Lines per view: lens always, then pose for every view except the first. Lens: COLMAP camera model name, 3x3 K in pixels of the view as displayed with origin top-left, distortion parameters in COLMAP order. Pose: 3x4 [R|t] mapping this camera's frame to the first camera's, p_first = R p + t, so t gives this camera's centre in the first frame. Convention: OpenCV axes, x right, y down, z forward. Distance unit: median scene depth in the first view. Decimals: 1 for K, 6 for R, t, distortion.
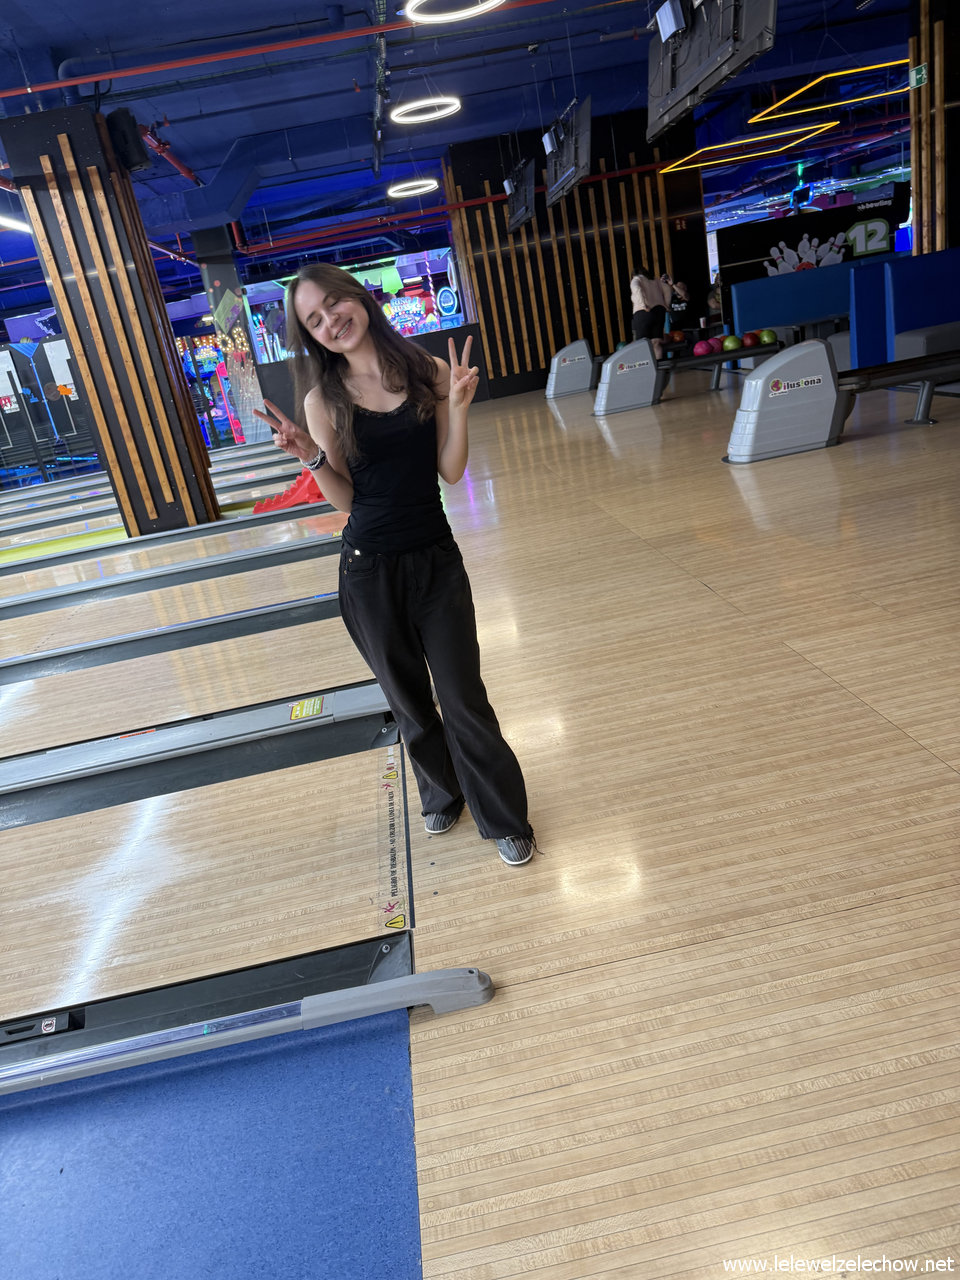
lens RADIAL K [[917.7, 0, 480.0], [0, 917.7, 640.0], [0, 0, 1]] dist [0.028603, -0.040506]
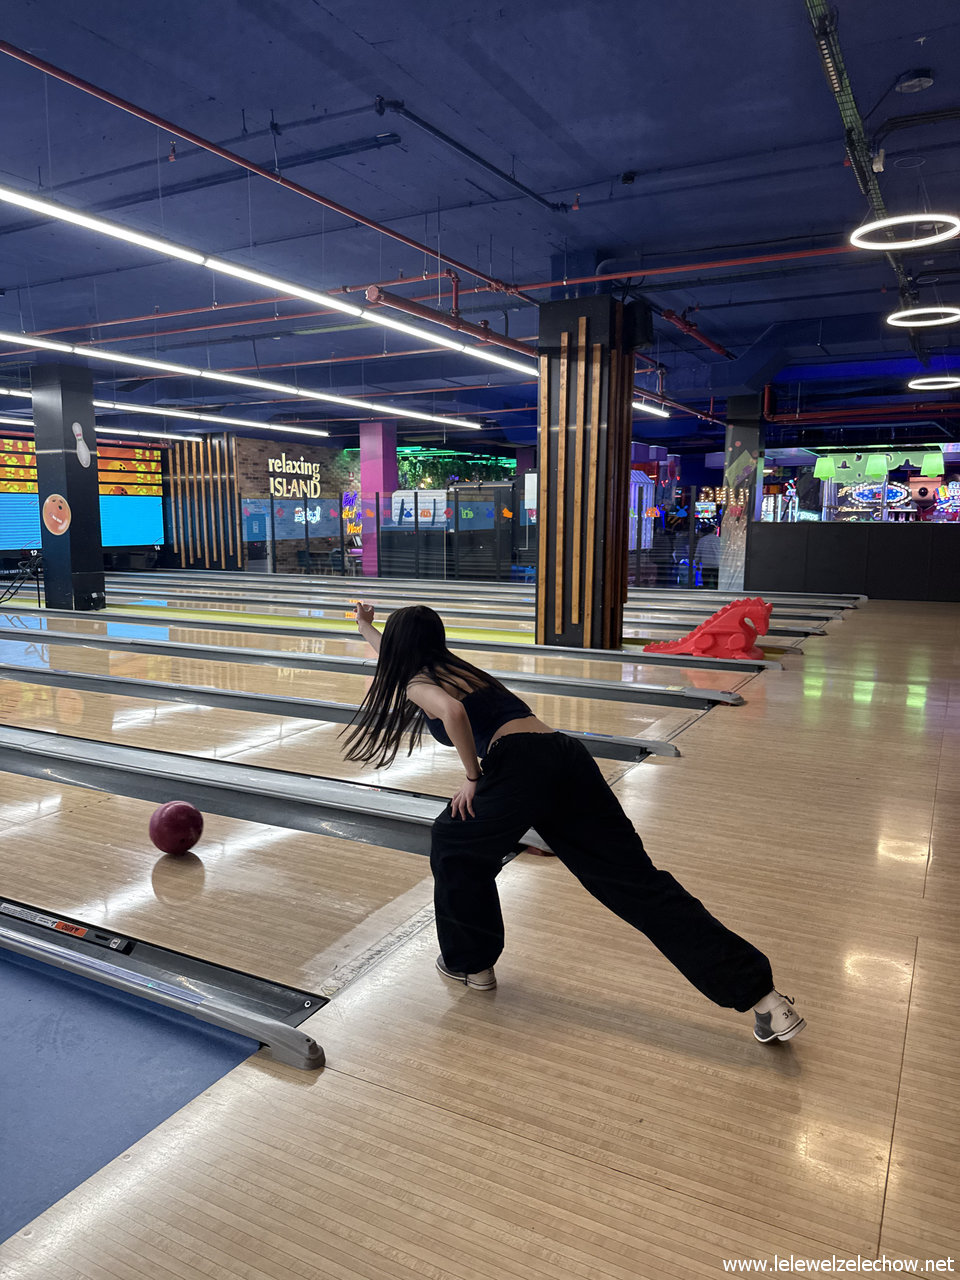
lens RADIAL K [[899.9, 0, 466.7], [0, 899.9, 639.1], [0, 0, 1]] dist [0.124005, -0.214932]
pose [[0.807945, 0.256228, -0.530634, 0.151808], [-0.330164, 0.942728, -0.047493, -0.033885], [0.488075, 0.213568, 0.846269, -0.006185]]
